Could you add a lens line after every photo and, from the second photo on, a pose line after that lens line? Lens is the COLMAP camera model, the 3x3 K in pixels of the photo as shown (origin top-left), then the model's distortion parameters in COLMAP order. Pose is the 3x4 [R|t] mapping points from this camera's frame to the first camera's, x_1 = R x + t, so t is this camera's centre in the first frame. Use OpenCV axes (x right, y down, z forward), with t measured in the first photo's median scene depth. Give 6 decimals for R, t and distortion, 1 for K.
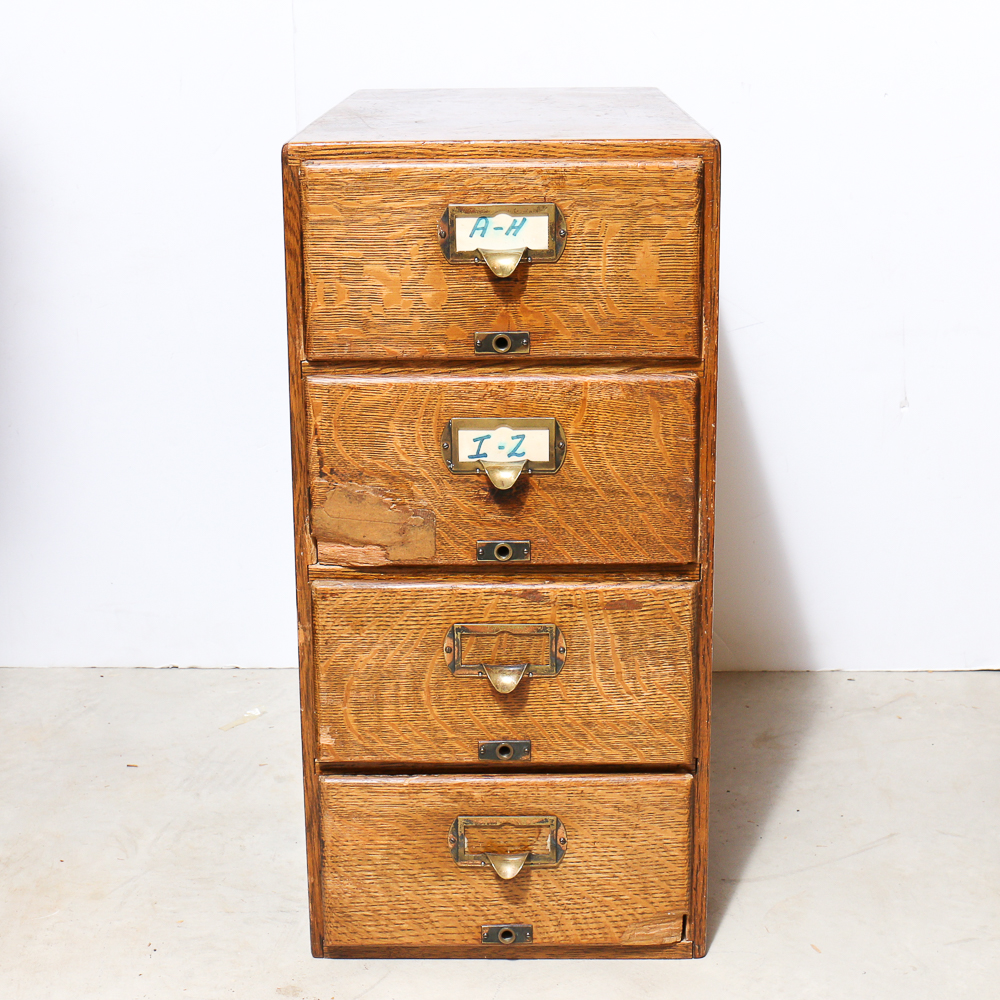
lens RADIAL K [[1845.0, 0, 500.0], [0, 1845.0, 500.0], [0, 0, 1]] dist [-0.173759, 0.283916]
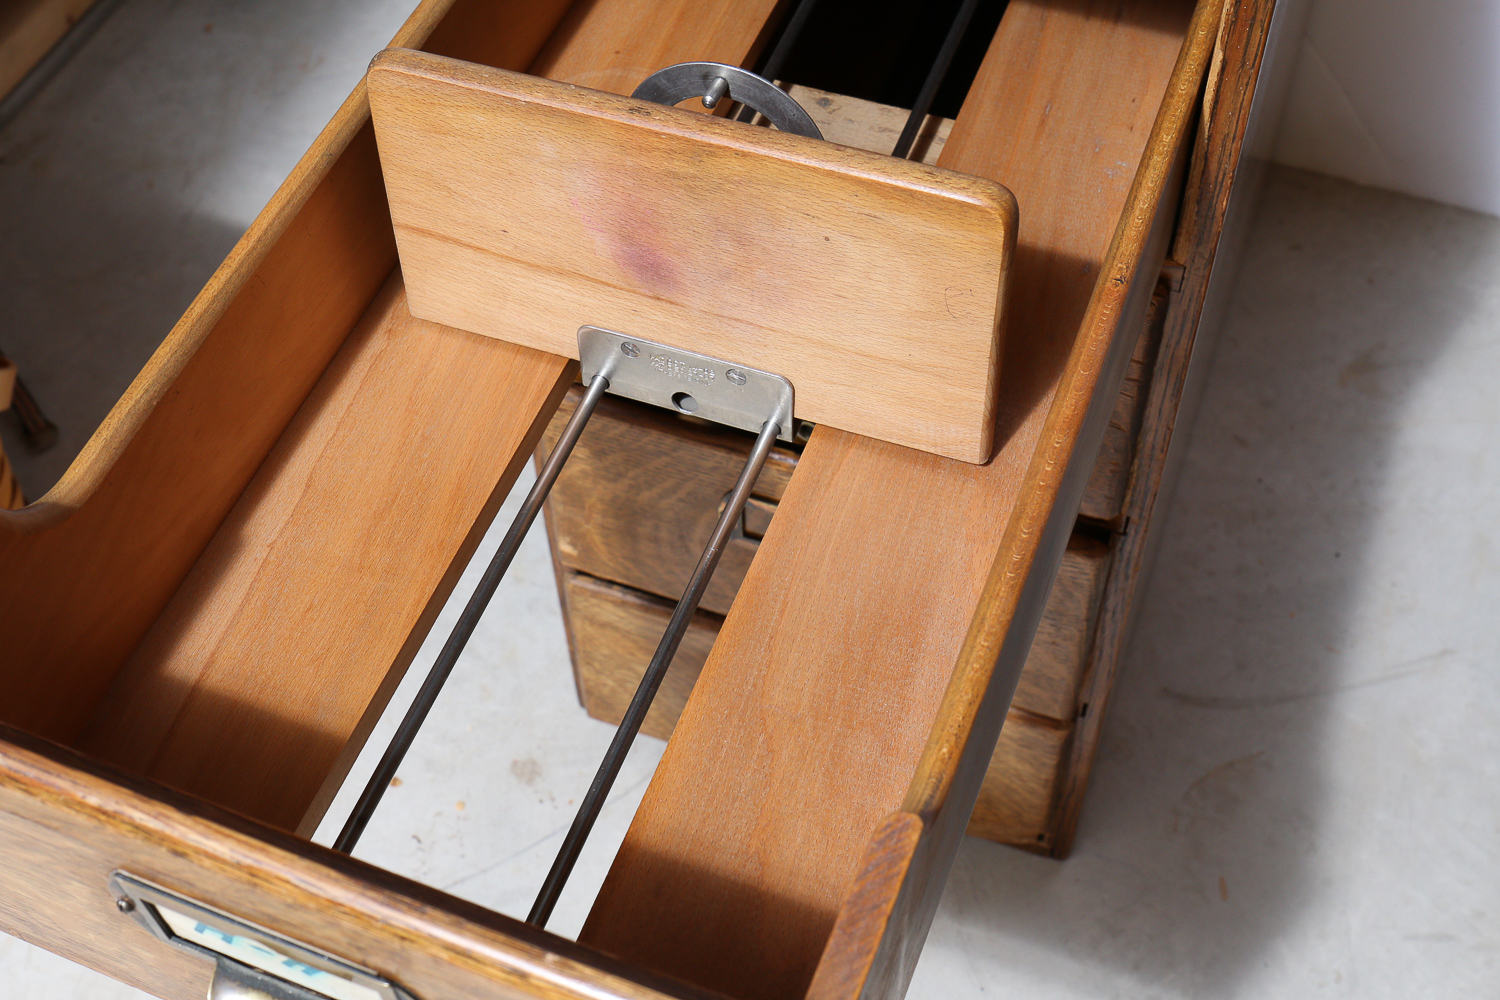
lens RADIAL K [[1789.4, 0, 750.0], [0, 1789.4, 500.0], [0, 0, 1]] dist [-0.101038, 0.058074]
pose [[0.940703, 0.258435, -0.219748, 0.117922], [-0.075139, 0.790428, 0.607928, -0.307743], [0.330805, -0.555368, 0.762977, 0.518073]]
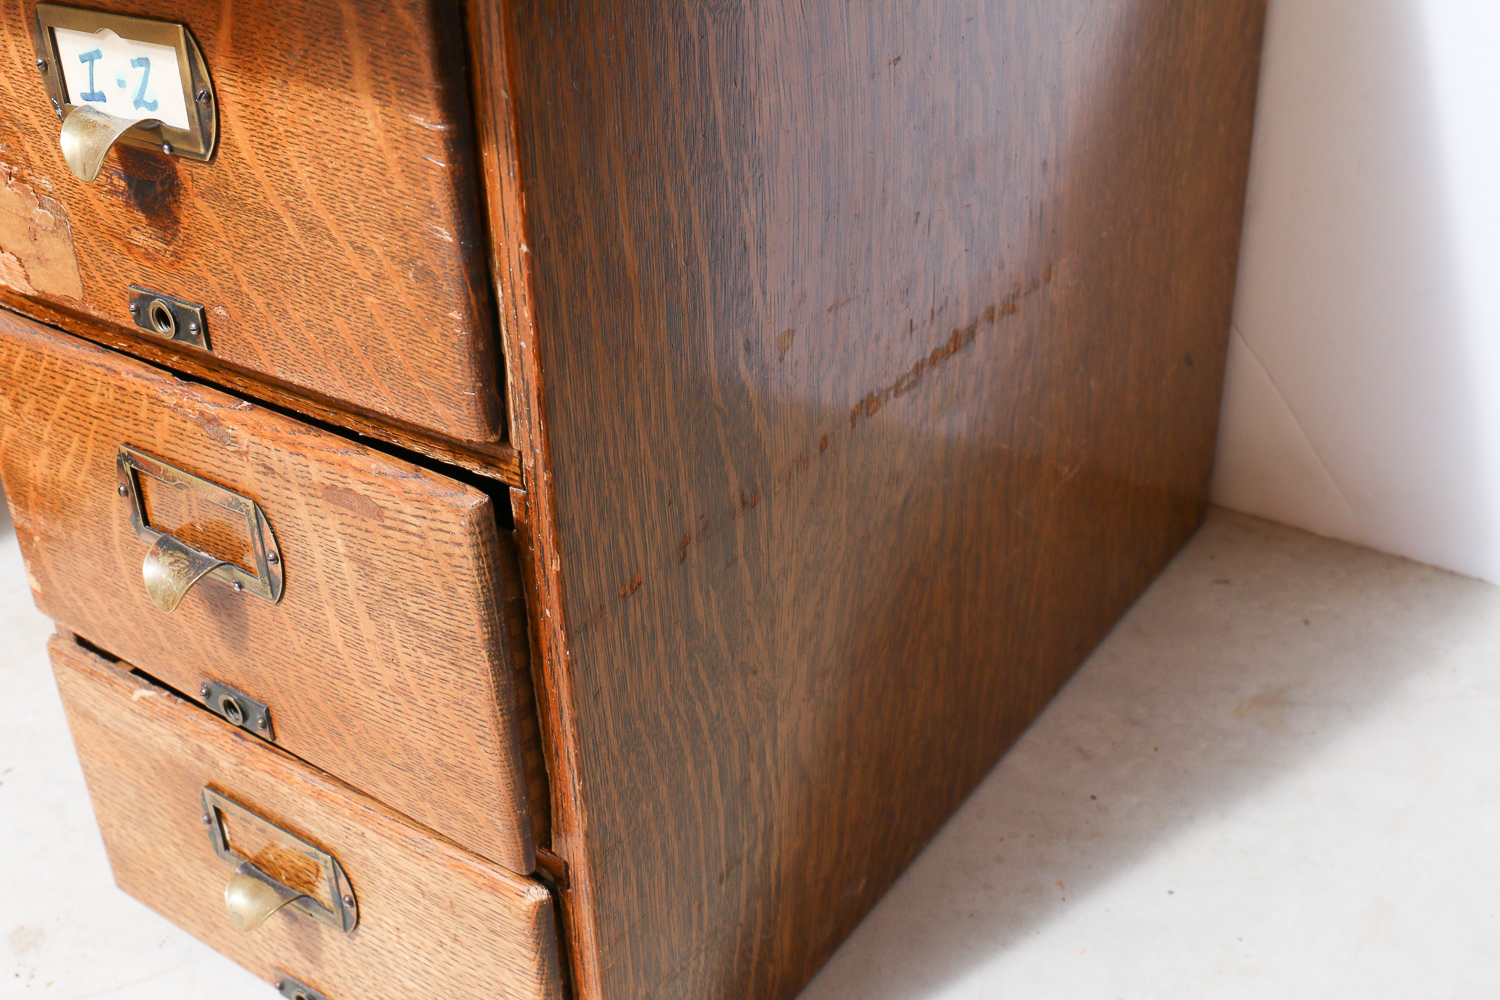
lens RADIAL K [[1592.8, 0, 750.0], [0, 1592.8, 500.0], [0, 0, 1]] dist [-0.129366, 0.092171]
pose [[0.833341, 0.264651, -0.485285, 0.311869], [-0.132362, 0.947932, 0.289663, -0.058496], [0.536677, -0.177155, 0.824981, 0.740999]]
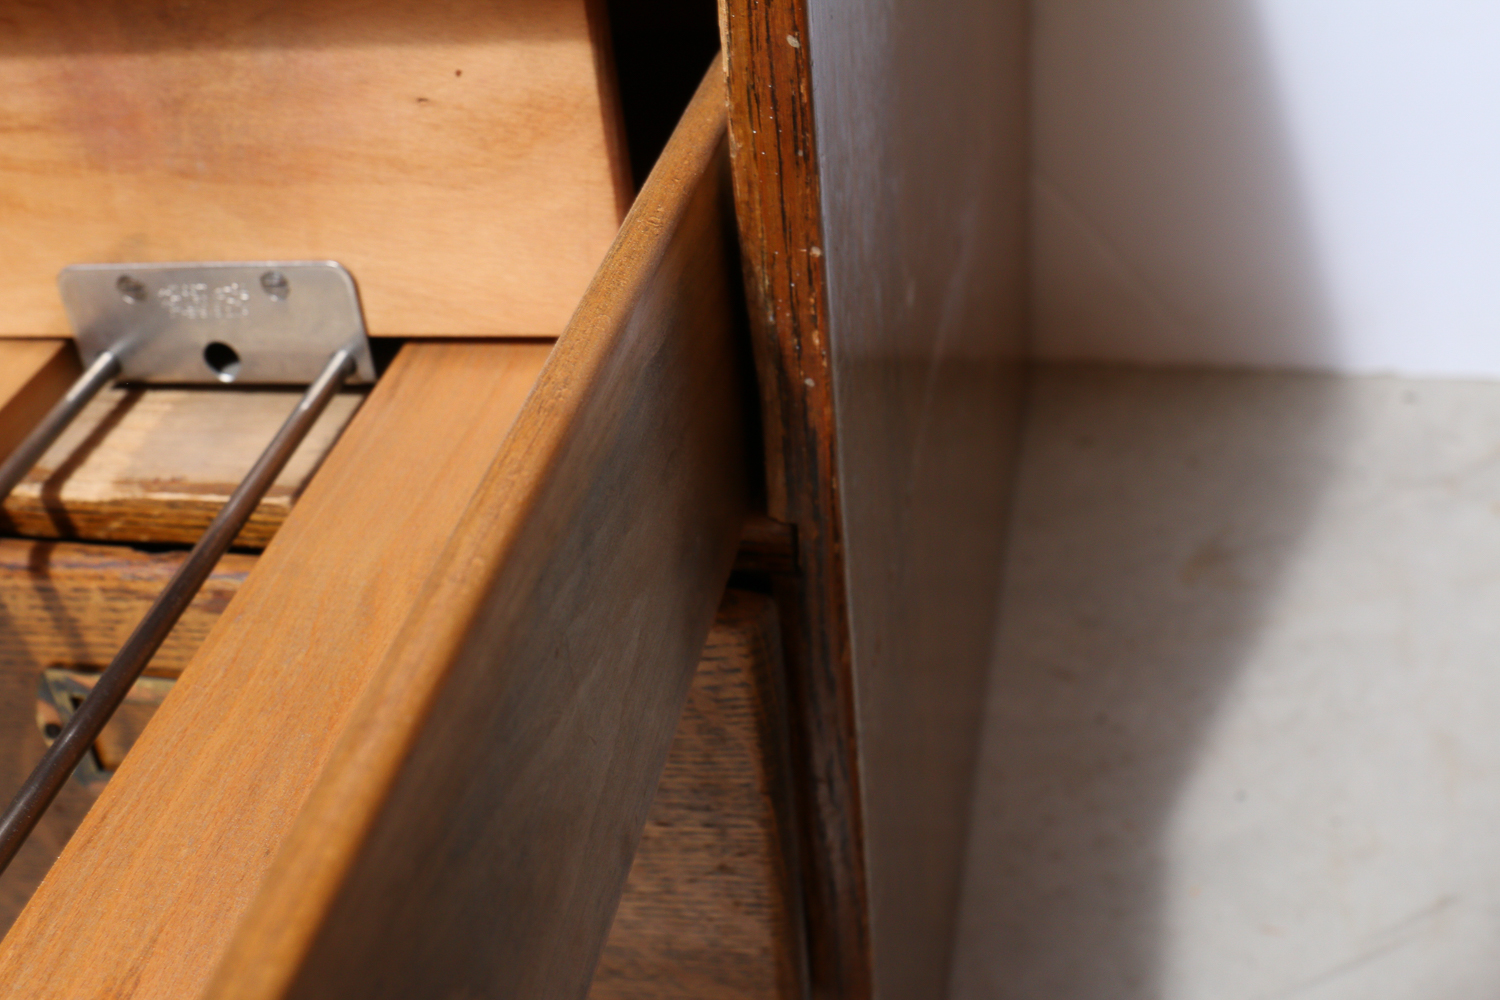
lens RADIAL K [[1789.4, 0, 750.0], [0, 1789.4, 500.0], [0, 0, 1]] dist [-0.101038, 0.058074]
pose [[0.982280, 0.038554, -0.183411, 0.151354], [0.022914, 0.946566, 0.321694, -0.057251], [0.186013, -0.320196, 0.928910, 0.736940]]
